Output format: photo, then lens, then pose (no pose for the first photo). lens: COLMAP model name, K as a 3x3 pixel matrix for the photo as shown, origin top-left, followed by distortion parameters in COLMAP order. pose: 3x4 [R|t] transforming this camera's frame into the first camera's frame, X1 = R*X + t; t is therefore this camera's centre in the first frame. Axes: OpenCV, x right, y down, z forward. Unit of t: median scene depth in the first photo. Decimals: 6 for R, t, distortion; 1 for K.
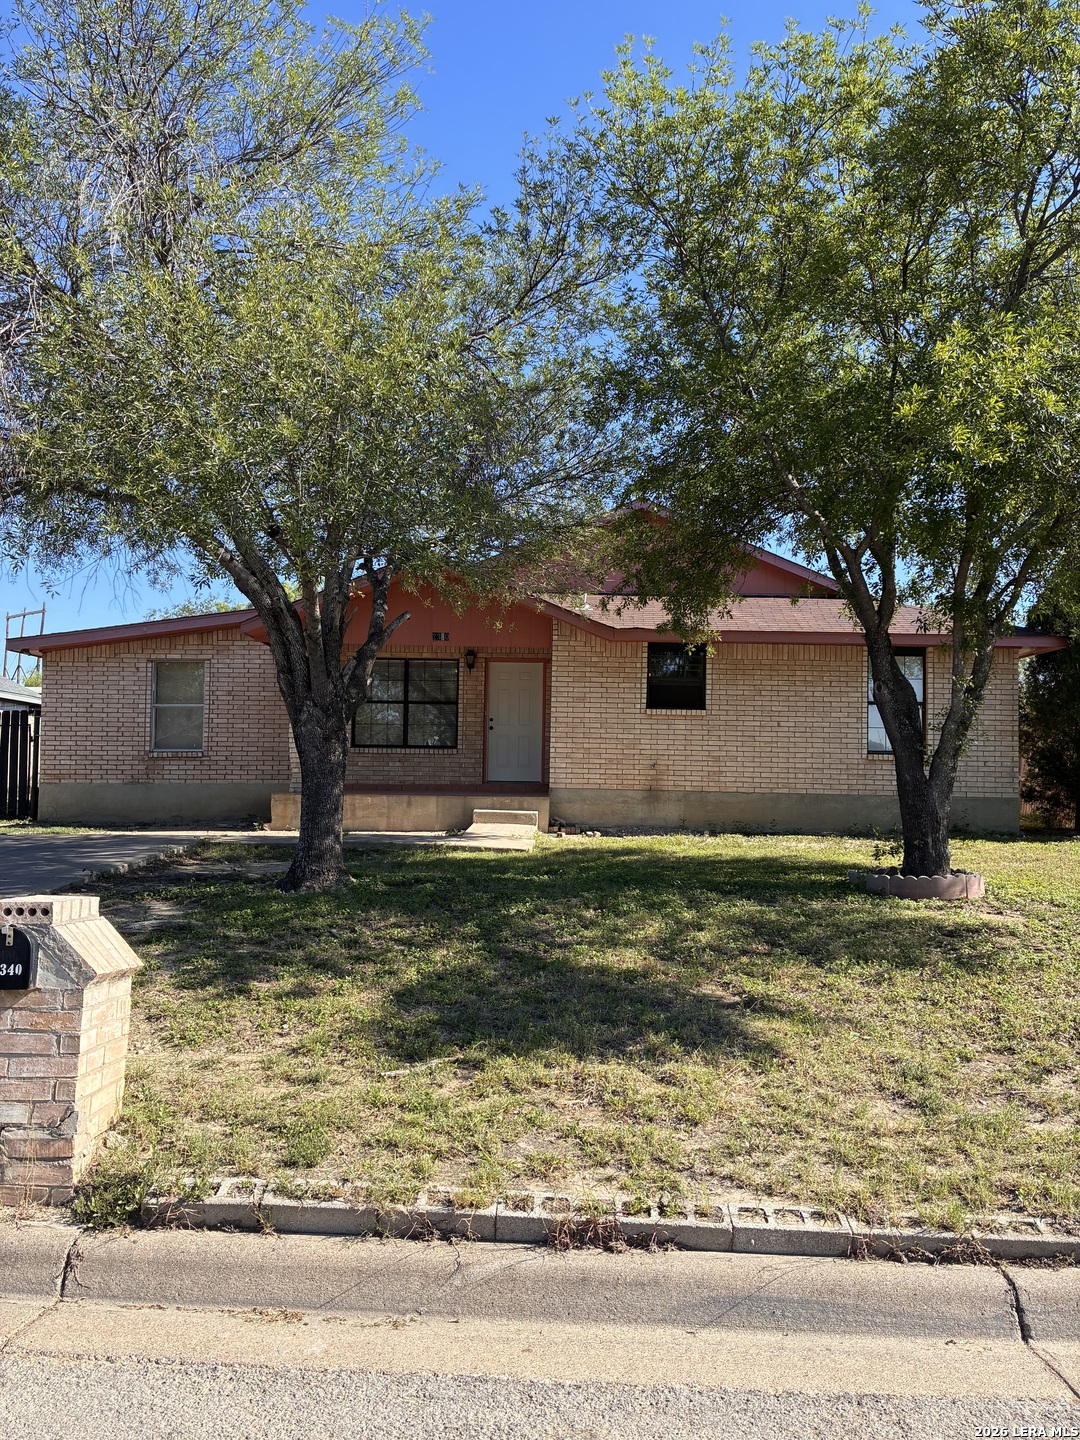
lens RADIAL K [[1086.3, 0, 537.8], [0, 1086.3, 715.2], [0, 0, 1]] dist [0.051634, -0.071324]
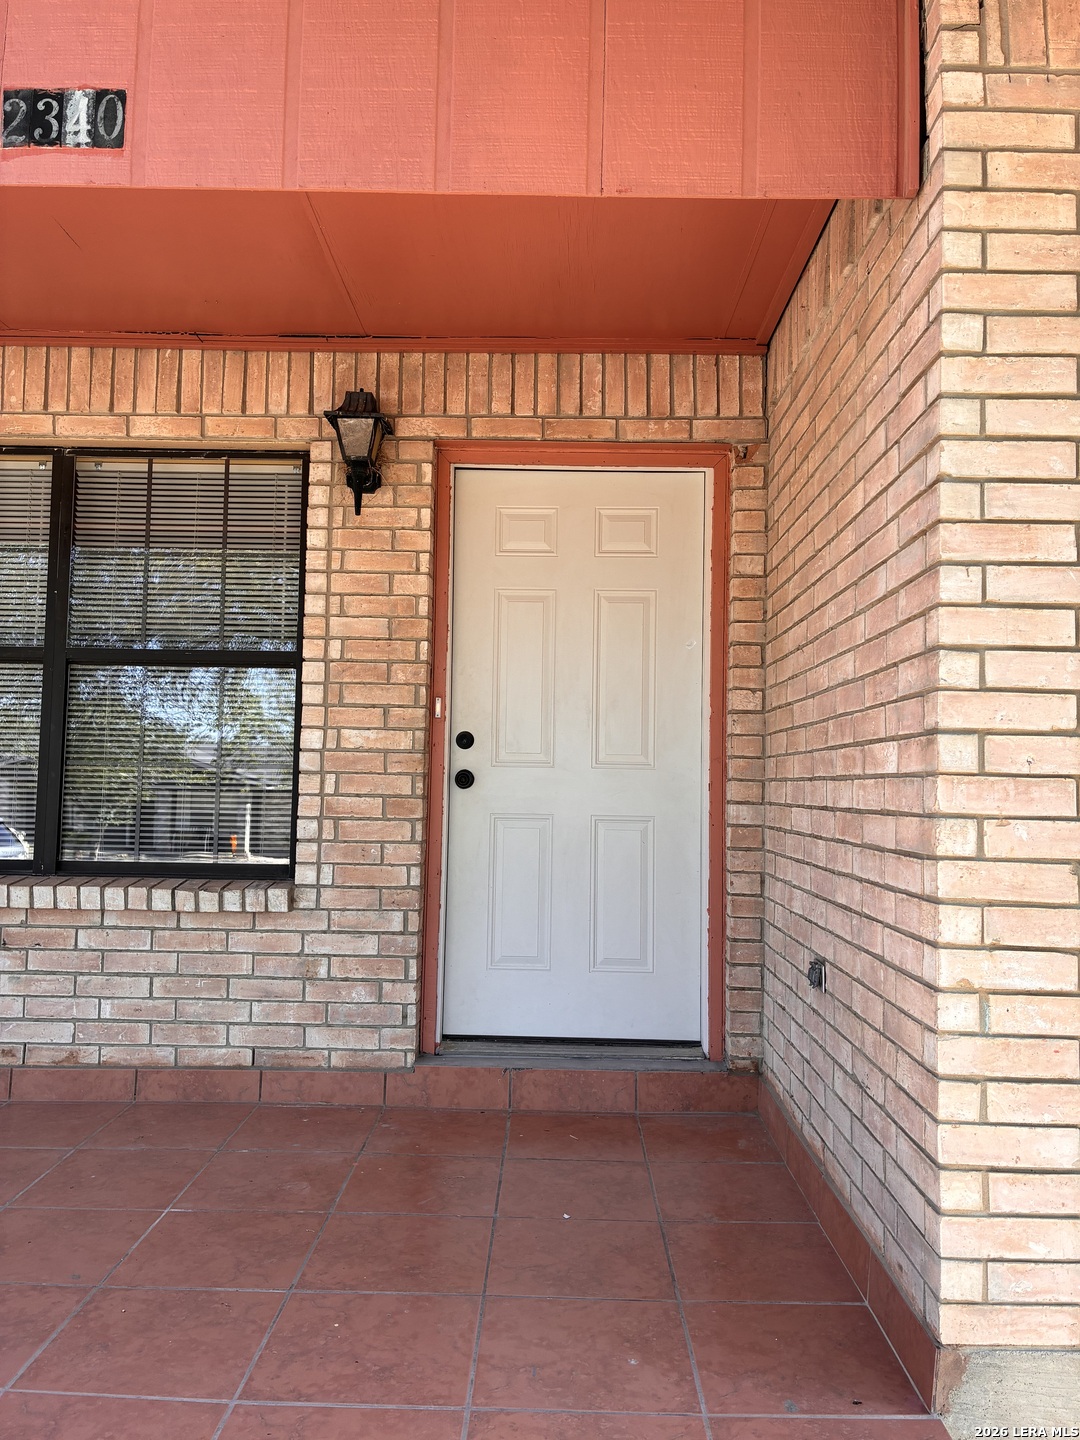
lens RADIAL K [[1086.3, 0, 552.6], [0, 1086.3, 709.5], [0, 0, 1]] dist [0.051634, -0.071324]
pose [[0.999902, 0.003100, 0.013677, -0.032032], [-0.002952, 0.999937, -0.010811, 0.000571], [-0.013710, 0.010769, 0.999848, 0.881267]]
